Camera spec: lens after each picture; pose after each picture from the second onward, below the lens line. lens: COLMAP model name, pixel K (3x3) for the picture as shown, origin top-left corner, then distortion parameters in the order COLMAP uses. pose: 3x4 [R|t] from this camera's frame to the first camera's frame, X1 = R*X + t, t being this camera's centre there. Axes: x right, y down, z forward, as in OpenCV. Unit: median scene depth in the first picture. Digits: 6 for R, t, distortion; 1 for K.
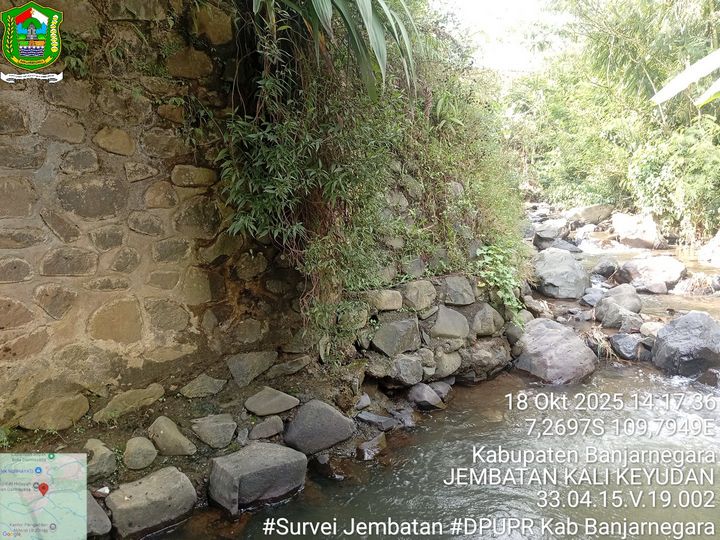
lens RADIAL K [[546.8, 0, 355.7], [0, 546.8, 272.1], [0, 0, 1]] dist [0.064931, -0.139705]
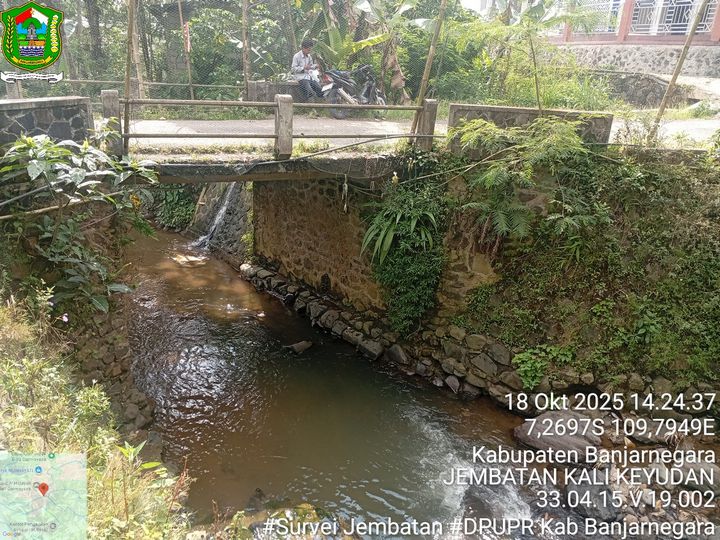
lens RADIAL K [[546.8, 0, 357.2], [0, 546.8, 274.4], [0, 0, 1]] dist [0.064931, -0.139705]
pose [[0.082248, 0.372332, -0.924448, 2.730698], [-0.152297, 0.921392, 0.357552, -1.237467], [0.984906, 0.111383, 0.132488, 0.412443]]
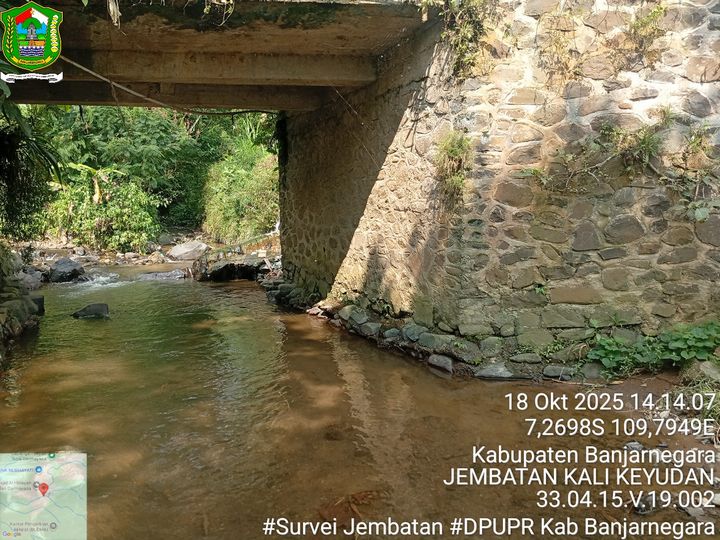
lens RADIAL K [[546.8, 0, 358.7], [0, 546.8, 272.7], [0, 0, 1]] dist [0.064931, -0.139705]
pose [[0.170349, -0.097680, 0.980530, -2.781292], [0.110875, 0.990655, 0.079426, 0.163140], [-0.979126, 0.095186, 0.179588, -1.286390]]
